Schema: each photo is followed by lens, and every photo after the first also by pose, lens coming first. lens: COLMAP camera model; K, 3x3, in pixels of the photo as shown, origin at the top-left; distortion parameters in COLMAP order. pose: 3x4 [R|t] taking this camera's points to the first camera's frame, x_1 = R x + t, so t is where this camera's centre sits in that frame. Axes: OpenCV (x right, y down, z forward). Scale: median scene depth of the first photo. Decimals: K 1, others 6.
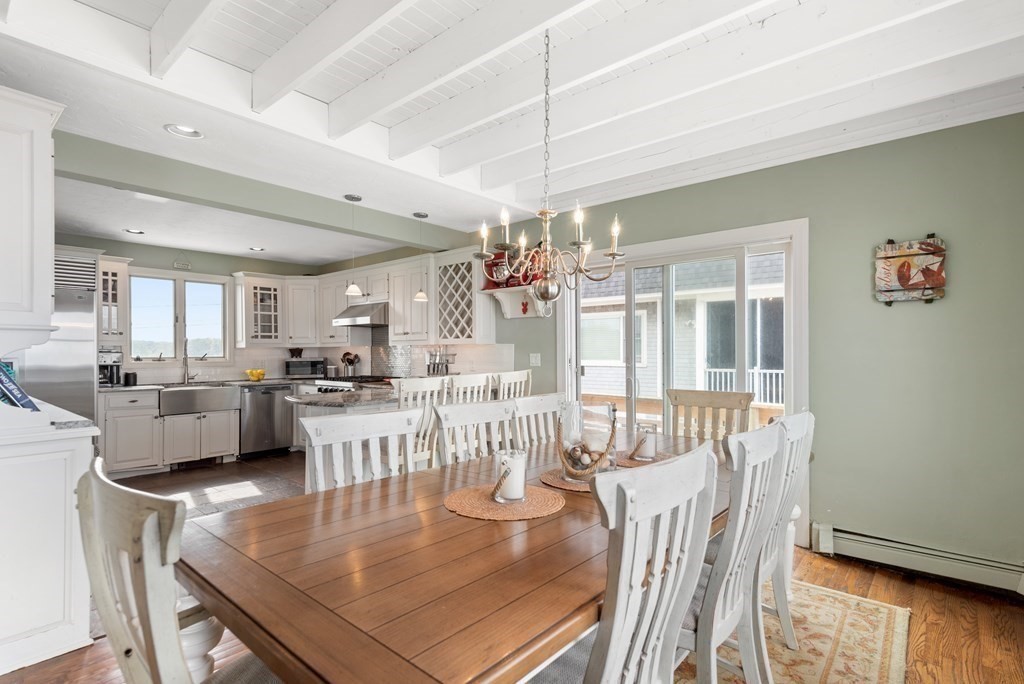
lens RADIAL K [[495.0, 0, 513.3], [0, 495.0, 355.3], [0, 0, 1]] dist [0.010031, 0.002428]
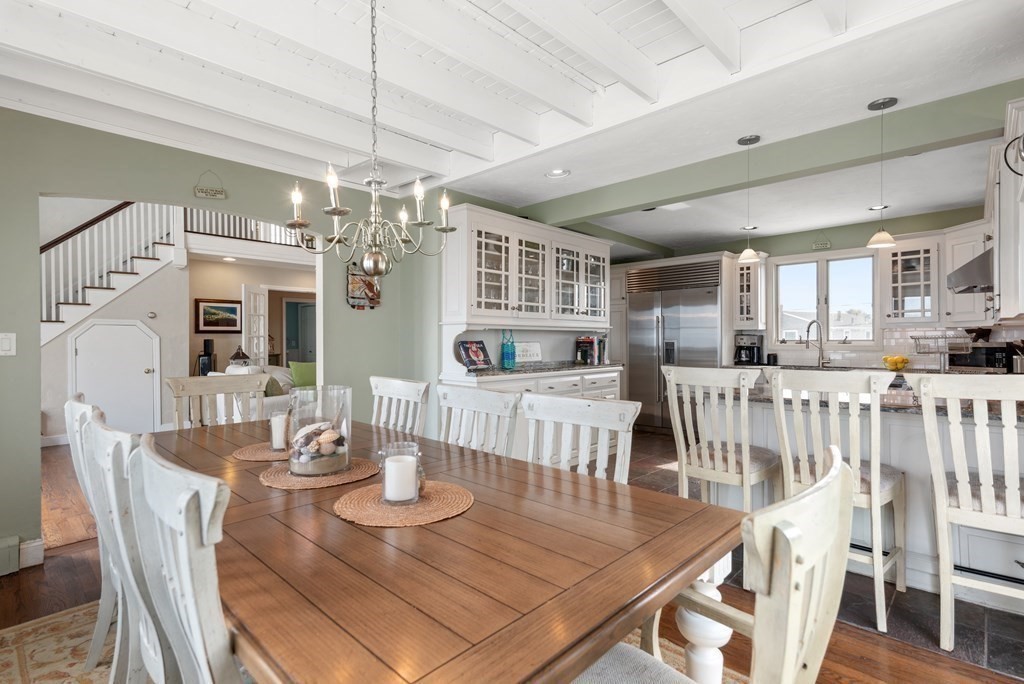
lens RADIAL K [[495.0, 0, 511.1], [0, 495.0, 340.7], [0, 0, 1]] dist [0.010031, 0.002428]
pose [[-0.050808, 0.006949, -0.998684, 0.358370], [-0.003541, 0.999968, 0.007139, 0.000210], [0.998702, 0.003899, -0.050781, 0.477967]]
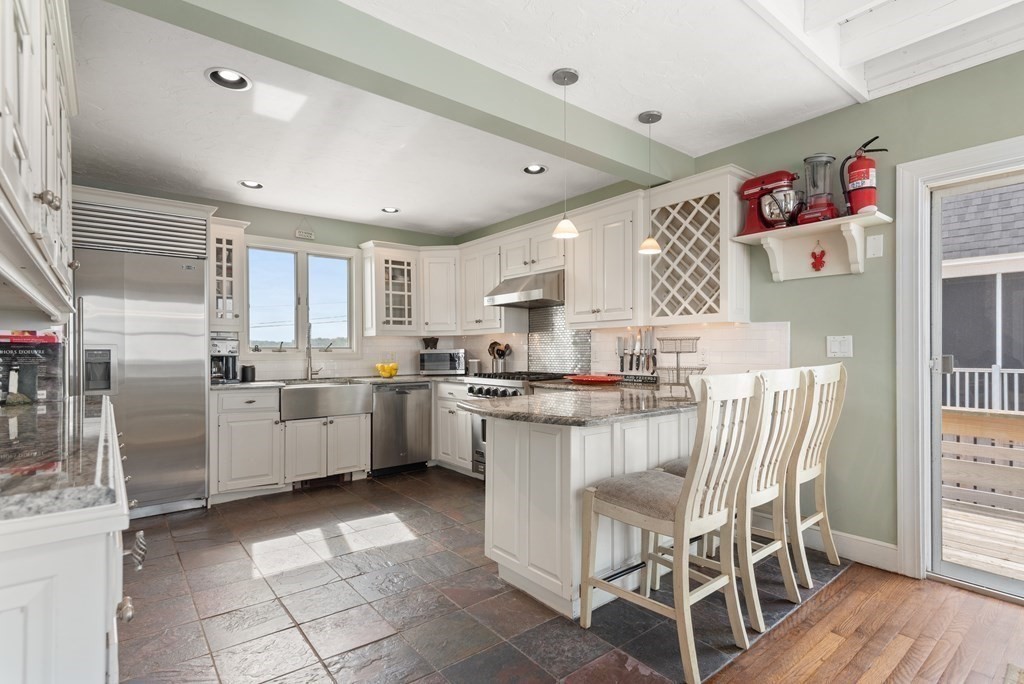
lens RADIAL K [[495.0, 0, 510.3], [0, 495.0, 357.0], [0, 0, 1]] dist [0.010031, 0.002428]
pose [[0.983452, 0.000956, -0.181166, -0.201716], [-0.000076, 0.999988, 0.004865, 0.016360], [0.181168, -0.004771, 0.983441, 0.282006]]
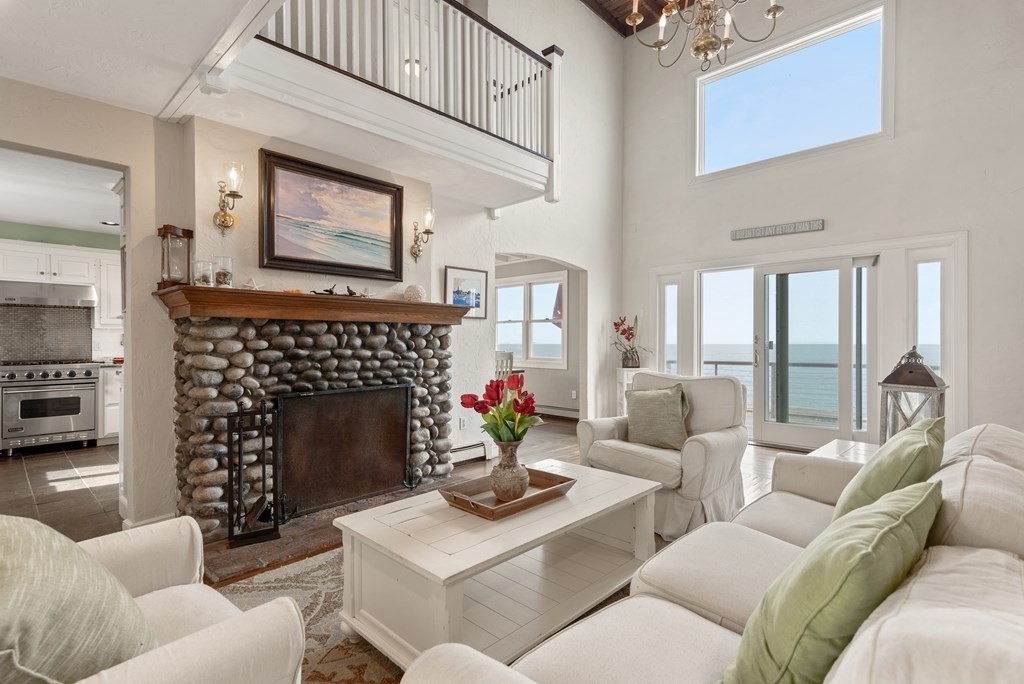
lens RADIAL K [[495.0, 0, 511.9], [0, 495.0, 342.6], [0, 0, 1]] dist [0.010031, 0.002428]
pose [[0.049098, -0.001594, 0.998793, -1.275904], [0.006069, 0.999981, 0.001297, 0.014538], [-0.998776, 0.005998, 0.049107, 0.071736]]
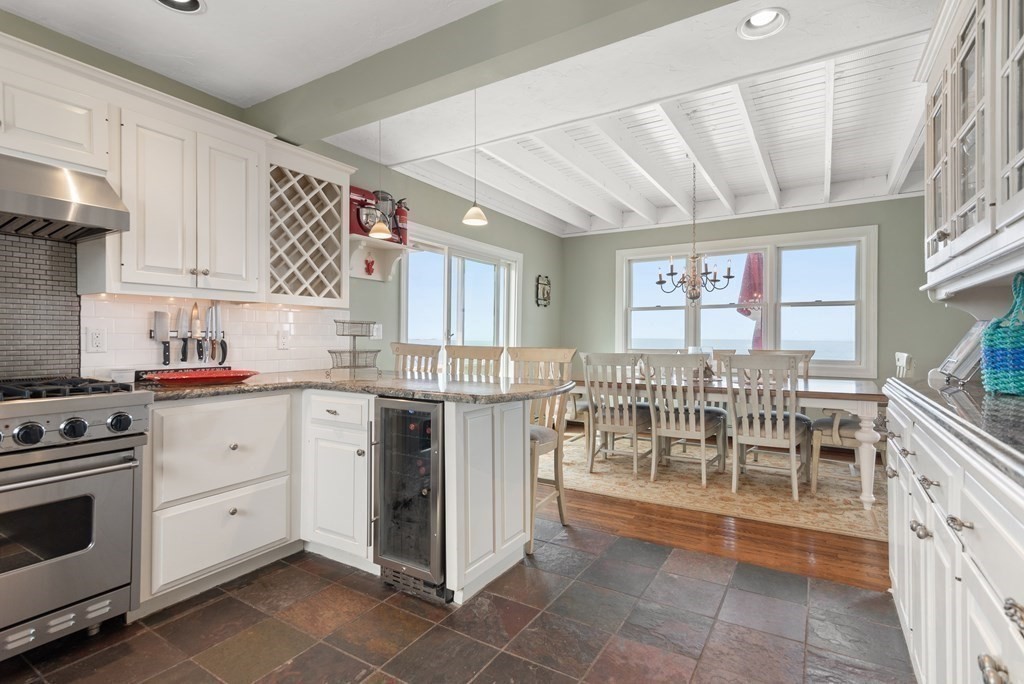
lens RADIAL K [[495.0, 0, 514.4], [0, 495.0, 337.1], [0, 0, 1]] dist [0.010031, 0.002428]
pose [[-0.156236, 0.000268, 0.987720, -0.690564], [0.004458, 0.999990, 0.000434, 0.016028], [-0.987710, 0.004471, -0.156235, 0.759283]]
